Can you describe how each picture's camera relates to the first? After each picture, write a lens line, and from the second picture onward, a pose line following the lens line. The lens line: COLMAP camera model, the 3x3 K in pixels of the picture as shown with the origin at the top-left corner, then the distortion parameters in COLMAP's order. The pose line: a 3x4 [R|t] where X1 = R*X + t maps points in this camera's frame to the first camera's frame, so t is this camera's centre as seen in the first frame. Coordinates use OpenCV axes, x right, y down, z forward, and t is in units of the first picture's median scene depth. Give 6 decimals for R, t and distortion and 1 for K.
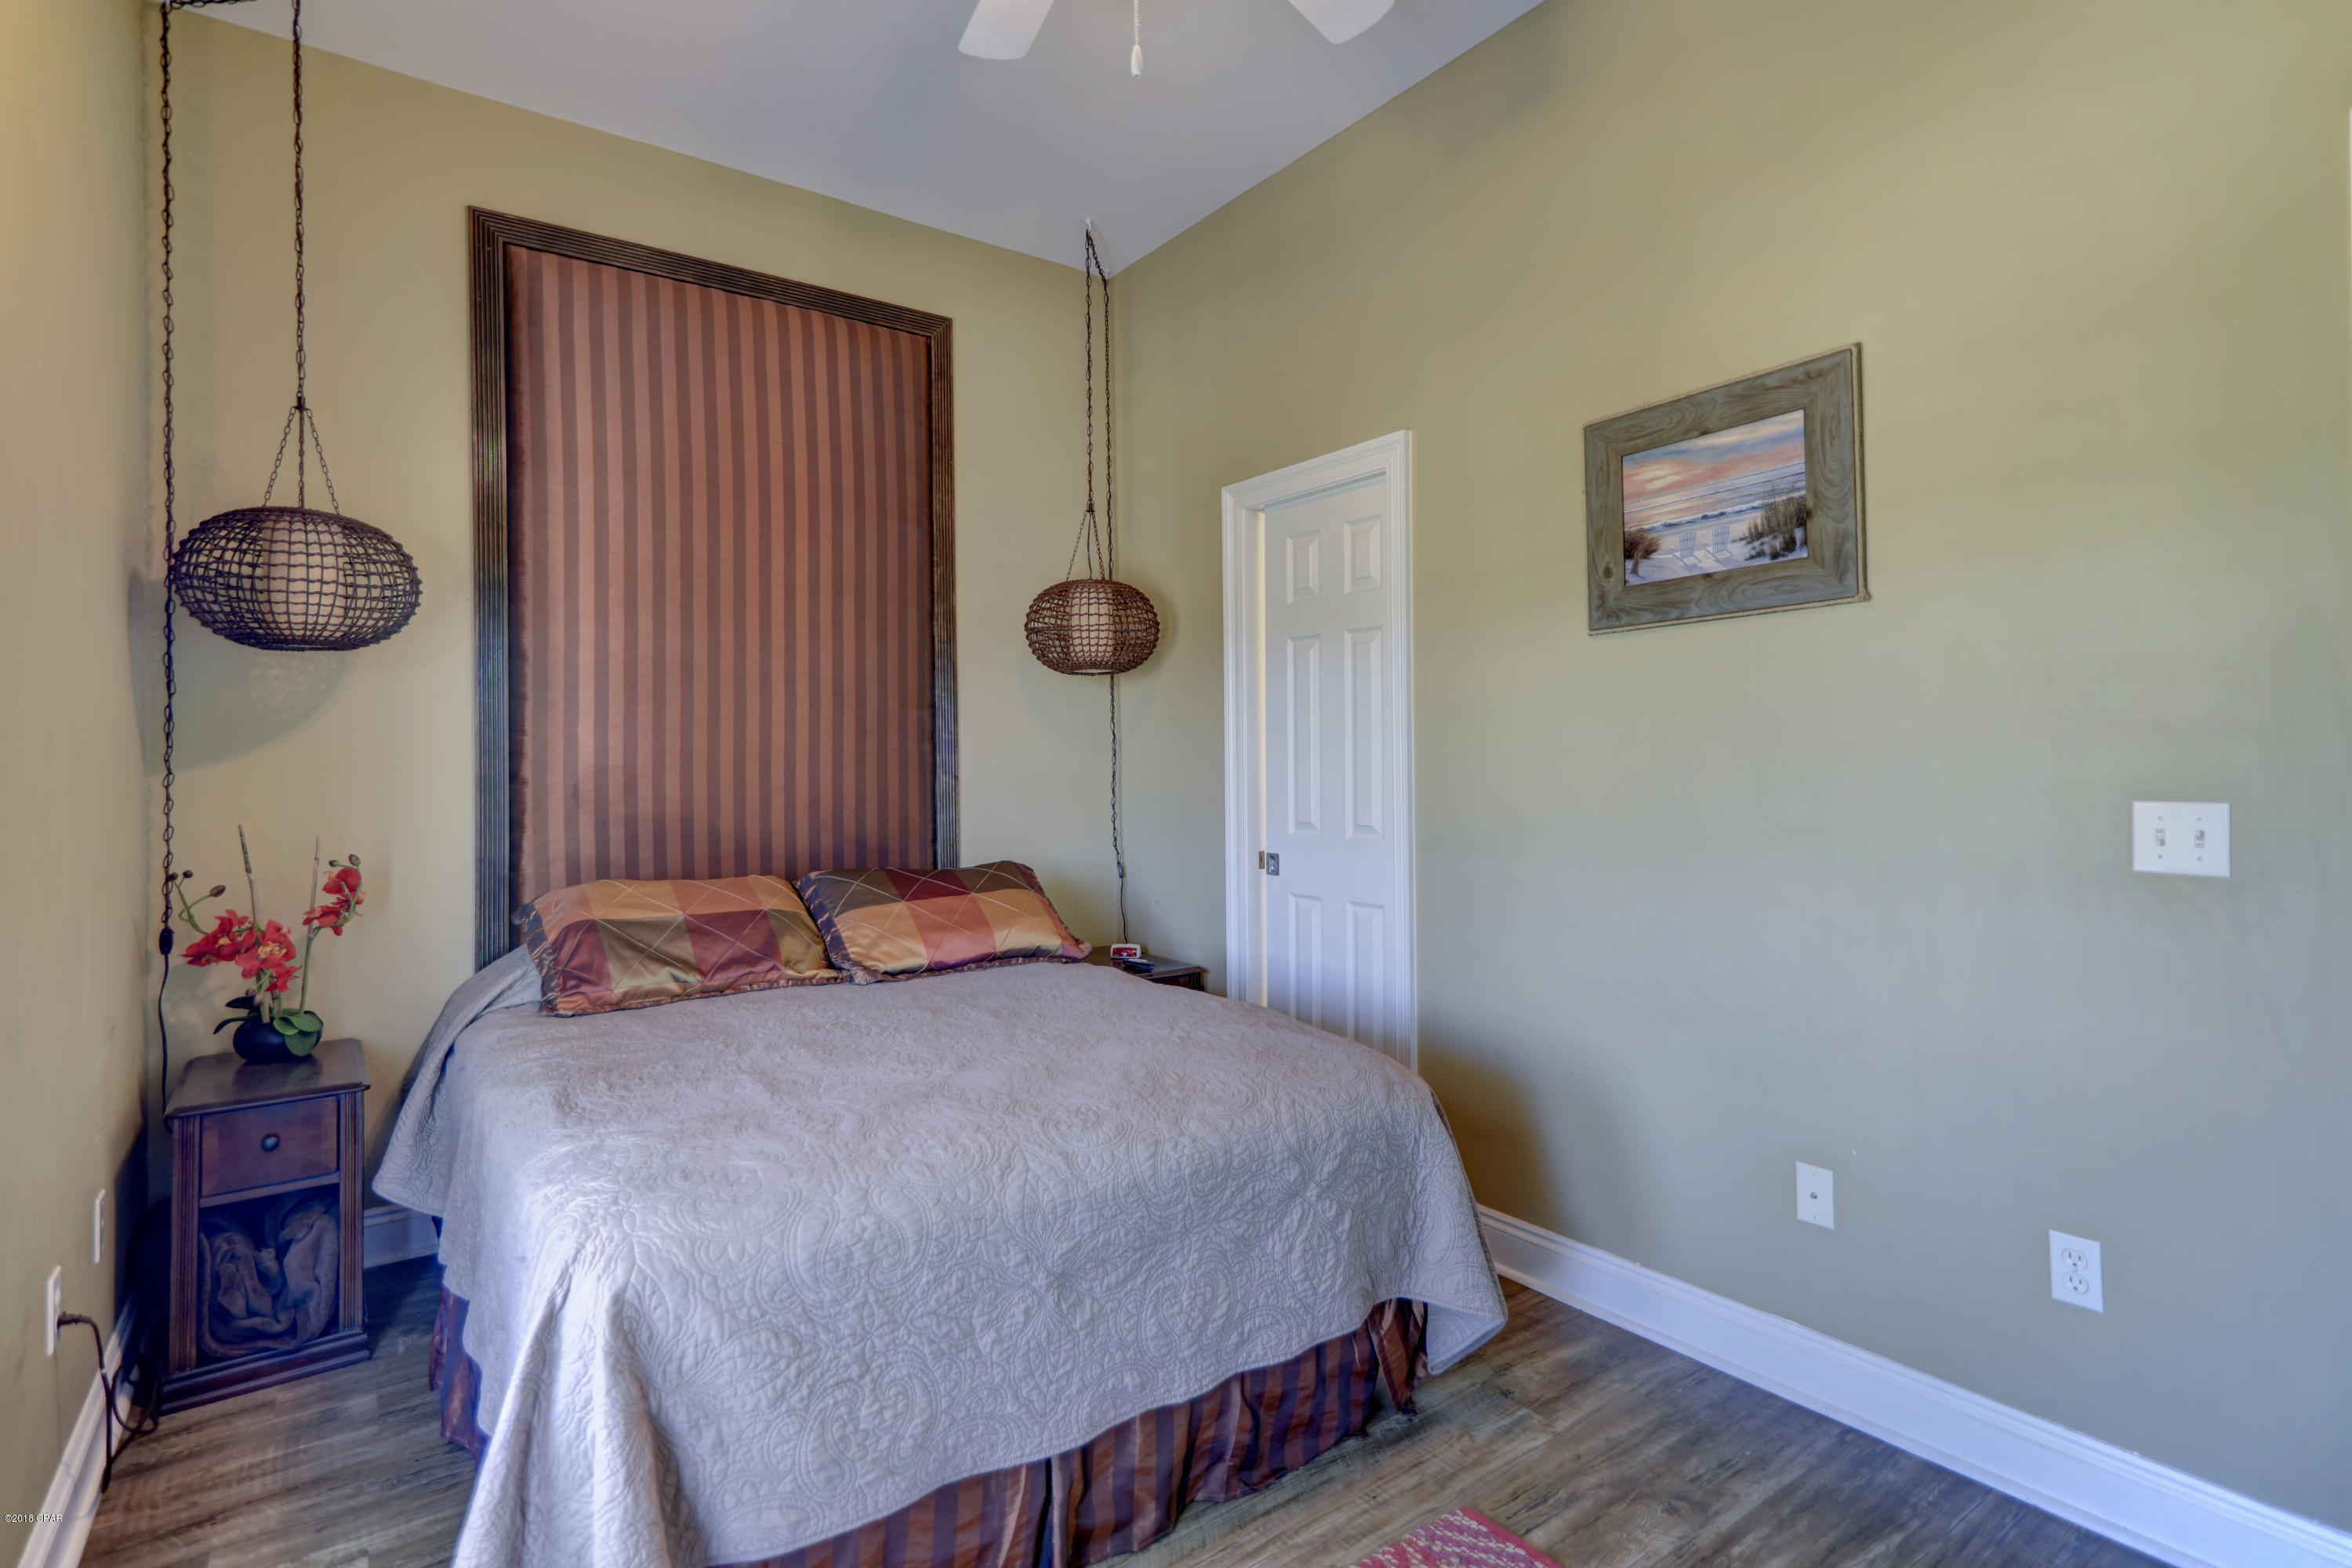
lens RADIAL K [[1126.8, 0, 1168.2], [0, 1126.8, 753.7], [0, 0, 1]] dist [0.004555, -0.000341]
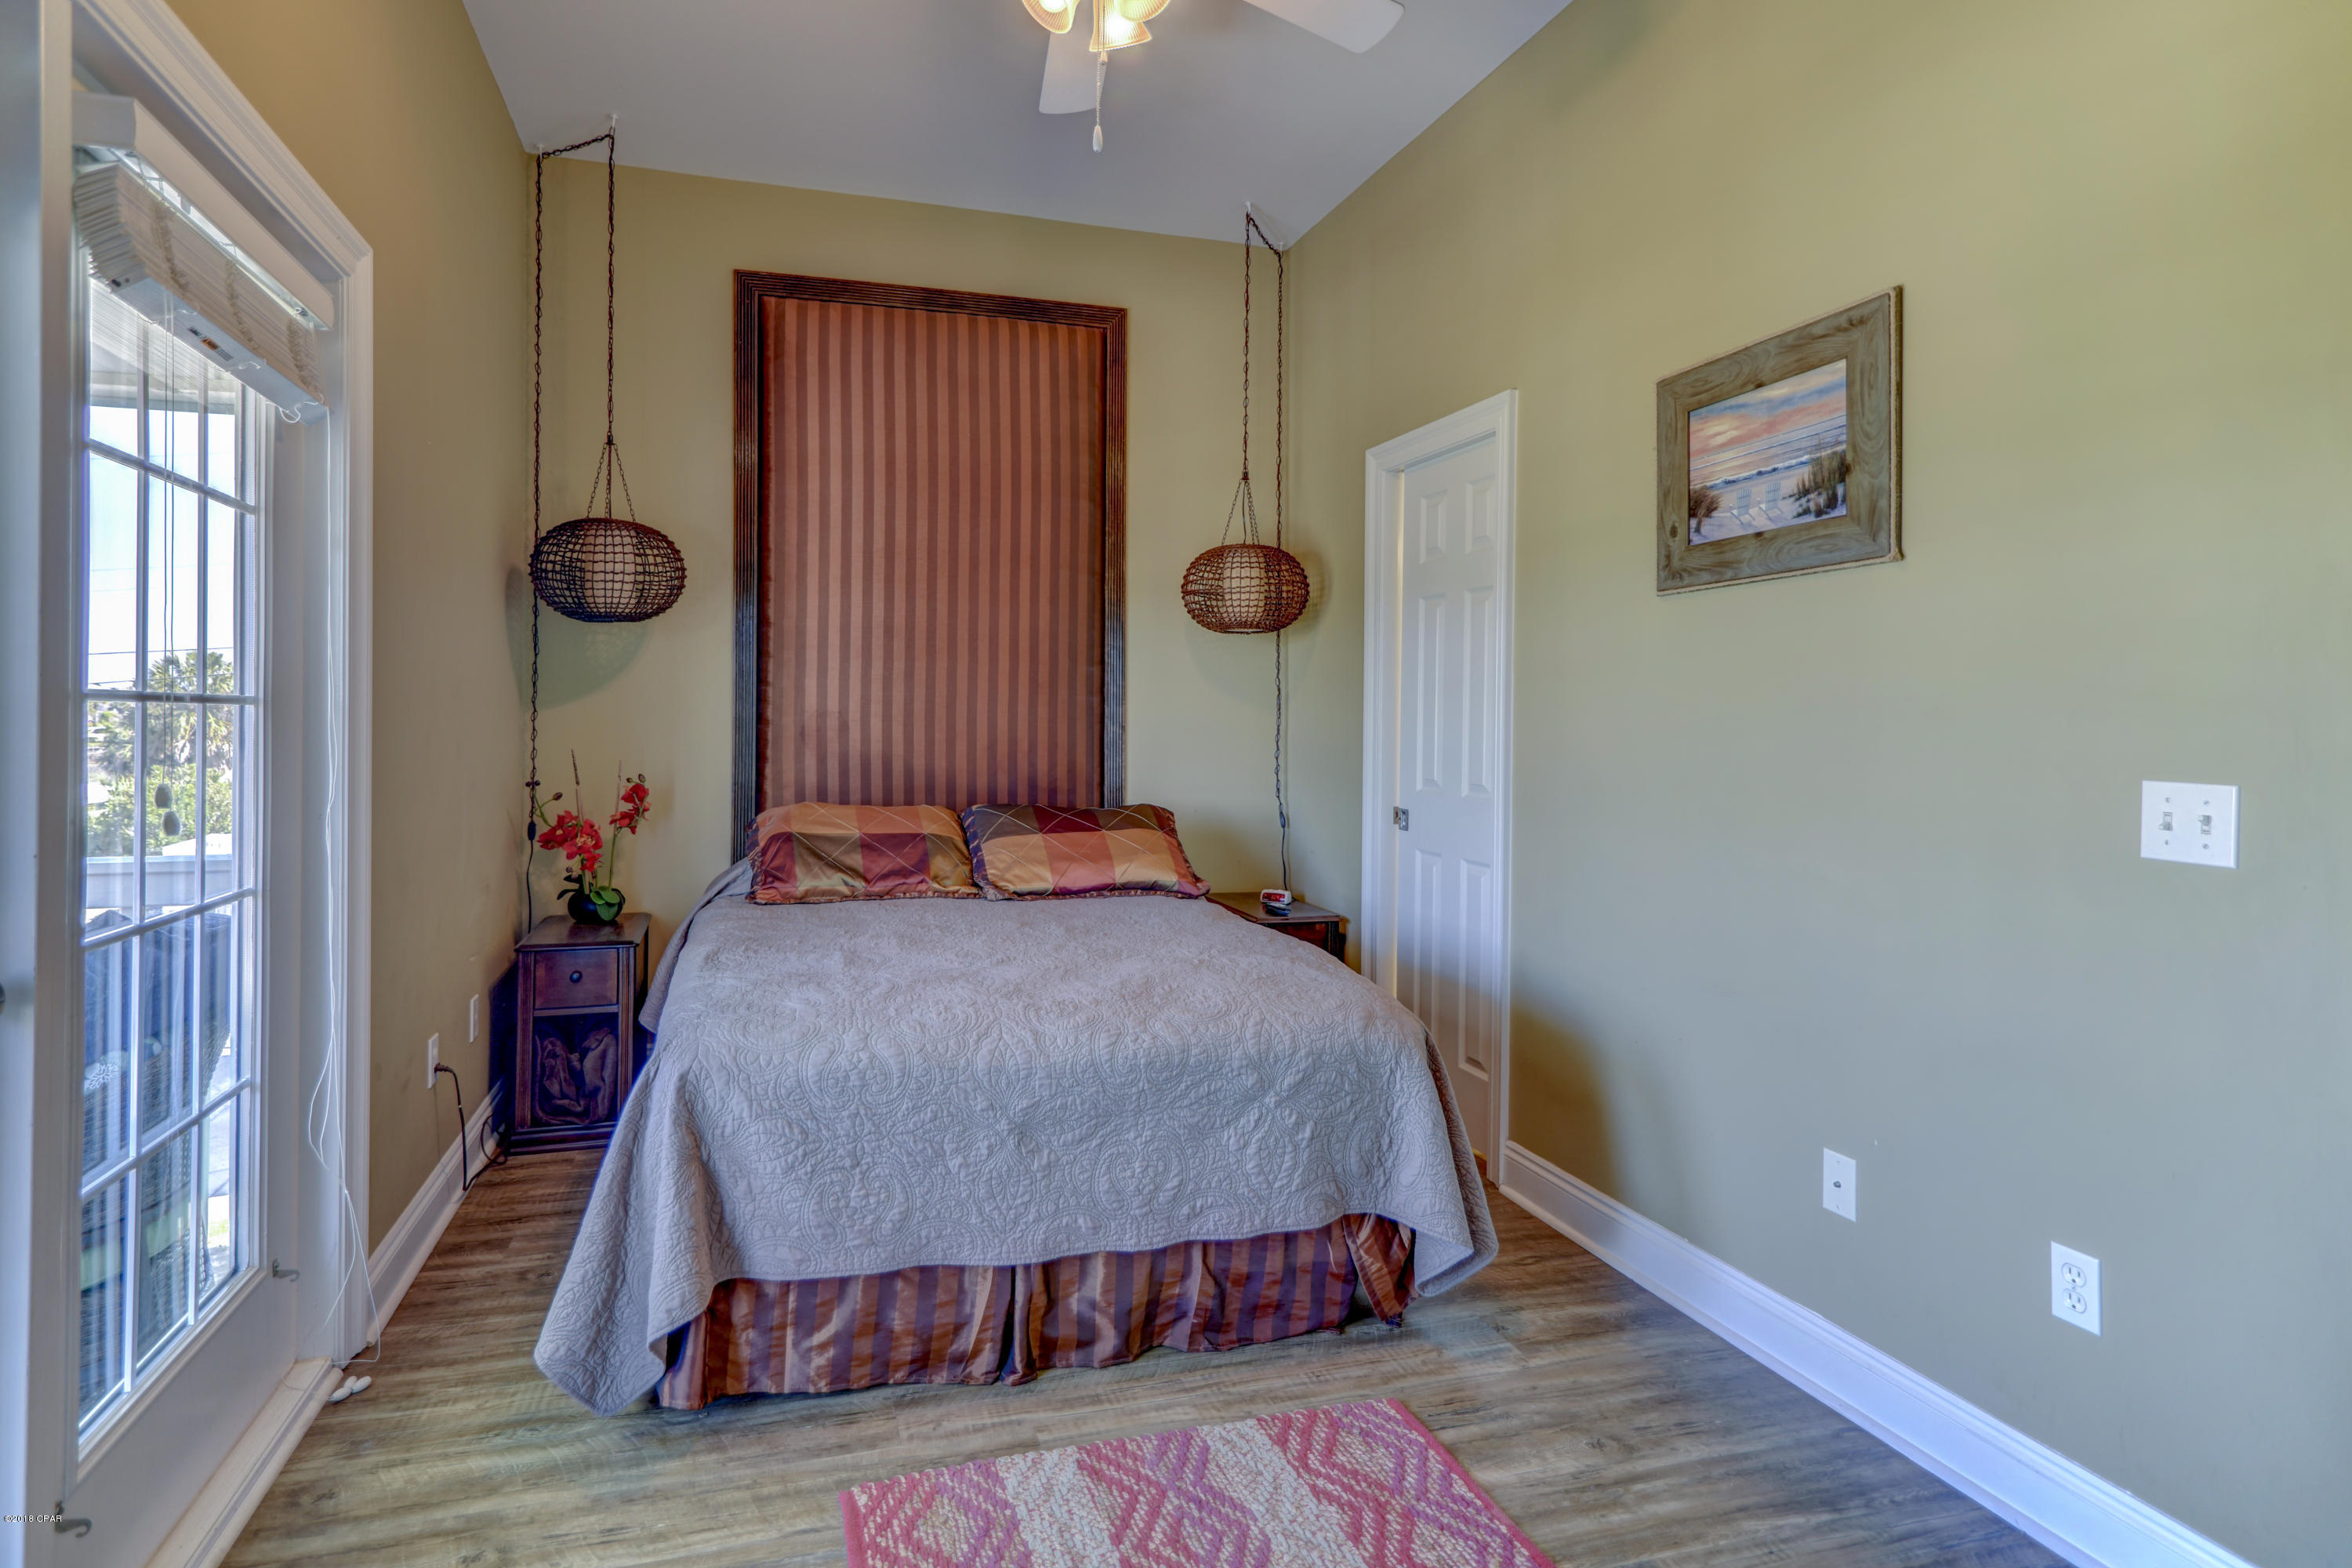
lens RADIAL K [[1168.1, 0, 1103.2], [0, 1168.1, 718.6], [0, 0, 1]] dist [-0.000467, 0.000401]
pose [[0.939985, 0.020175, -0.340619, 0.278820], [-0.016299, 0.999766, 0.014239, -0.005626], [0.340827, -0.007833, 0.940093, -0.121178]]
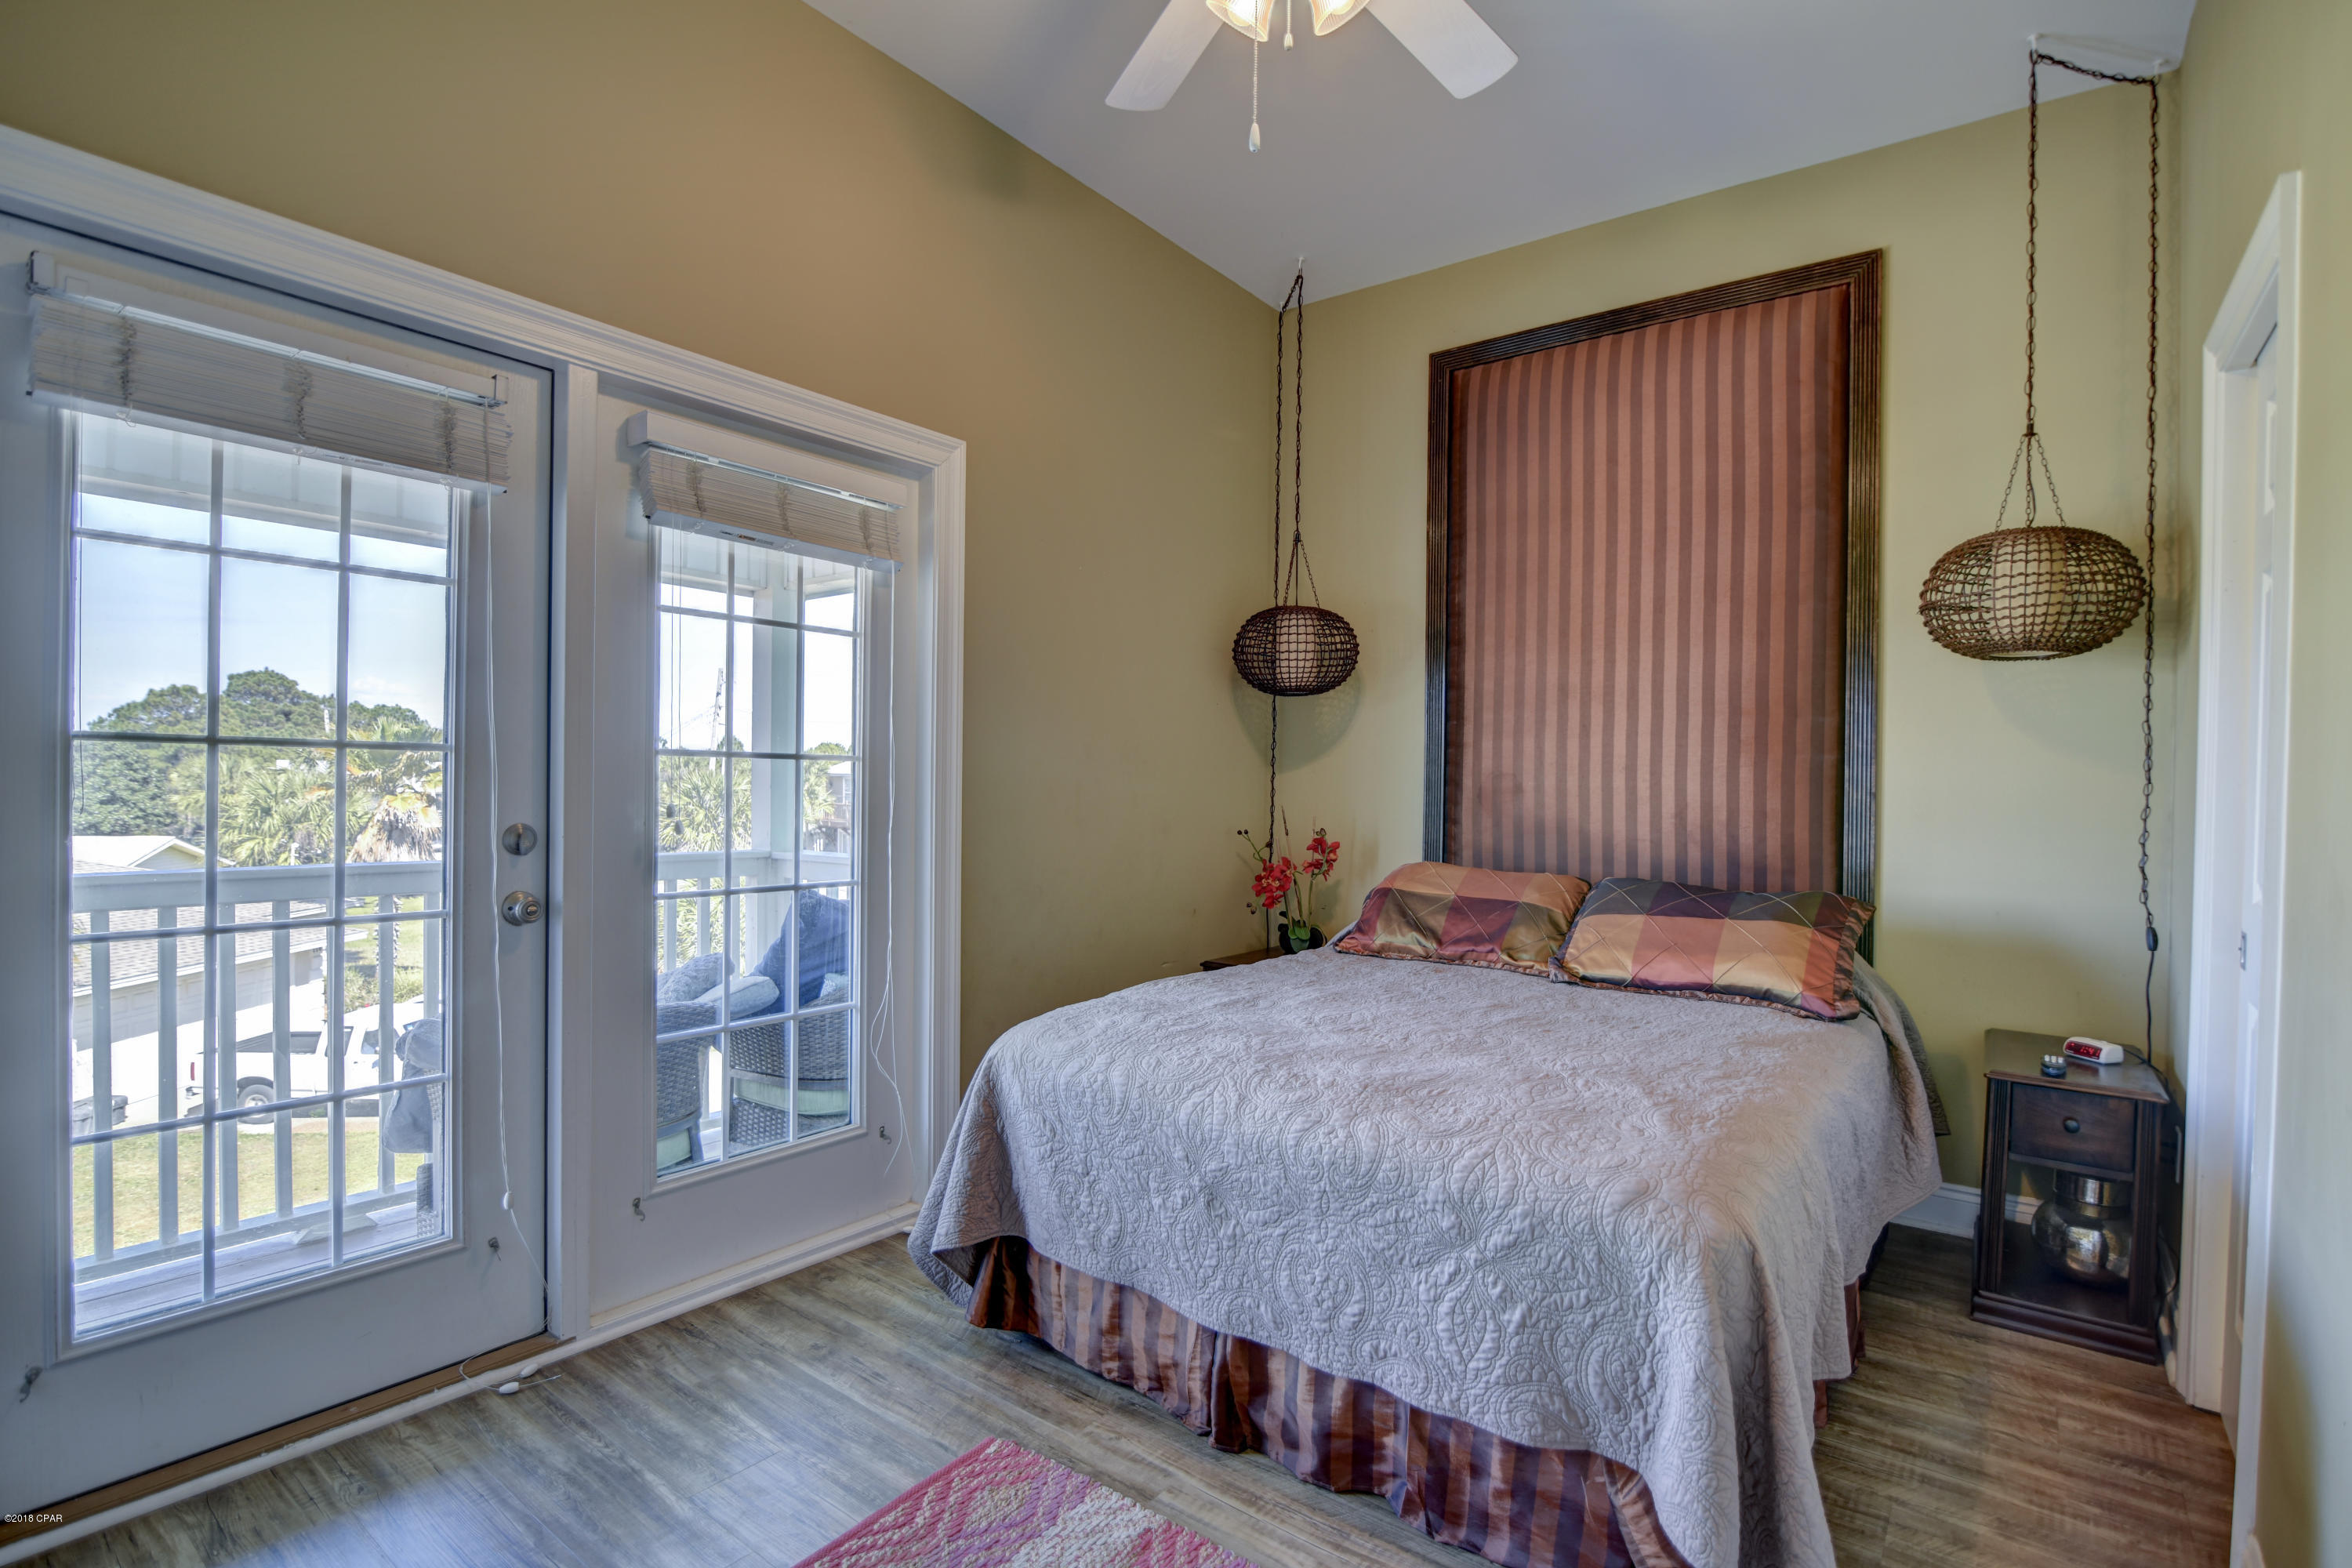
lens RADIAL K [[1111.0, 0, 1195.5], [0, 1111.0, 791.3], [0, 0, 1]] dist [-0.034089, 0.000264]
pose [[0.302909, 0.026025, -0.952664, 0.675519], [-0.009114, 0.999660, 0.024411, 0.005287], [0.952976, 0.001289, 0.303044, 0.410594]]
